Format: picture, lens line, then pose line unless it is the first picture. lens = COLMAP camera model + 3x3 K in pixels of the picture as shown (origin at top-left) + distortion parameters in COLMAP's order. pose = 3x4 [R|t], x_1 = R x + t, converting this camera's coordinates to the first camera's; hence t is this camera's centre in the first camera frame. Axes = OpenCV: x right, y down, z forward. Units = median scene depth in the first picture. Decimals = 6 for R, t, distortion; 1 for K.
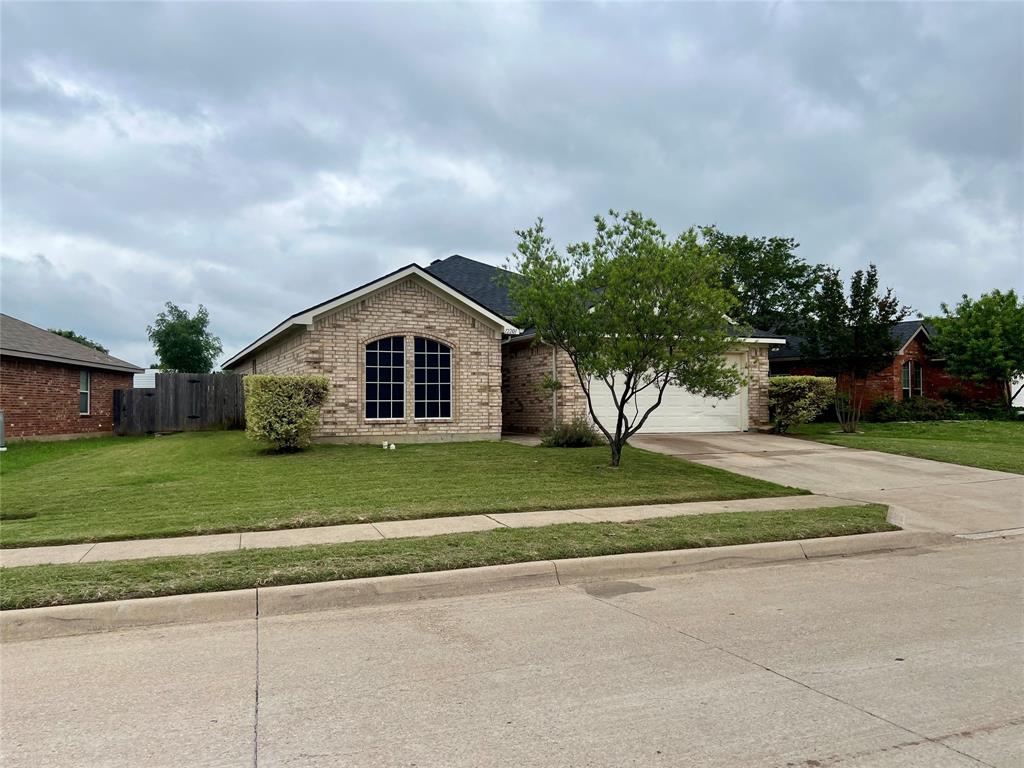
lens RADIAL K [[788.3, 0, 509.3], [0, 788.3, 383.1], [0, 0, 1]] dist [-0.002396, -0.004548]
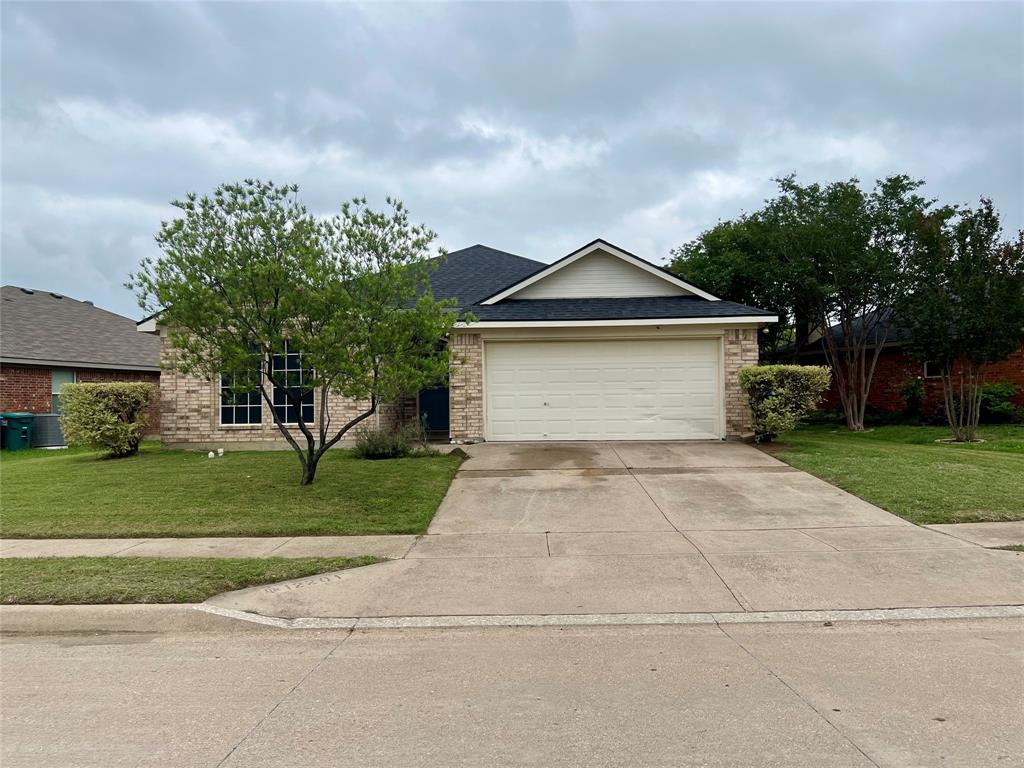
lens RADIAL K [[788.3, 0, 512.1], [0, 788.3, 386.0], [0, 0, 1]] dist [-0.002396, -0.004548]
pose [[0.896170, -0.018619, -0.443321, 0.568652], [0.022938, 0.999727, 0.004382, 0.001537], [0.443118, -0.014096, 0.896352, 0.281883]]
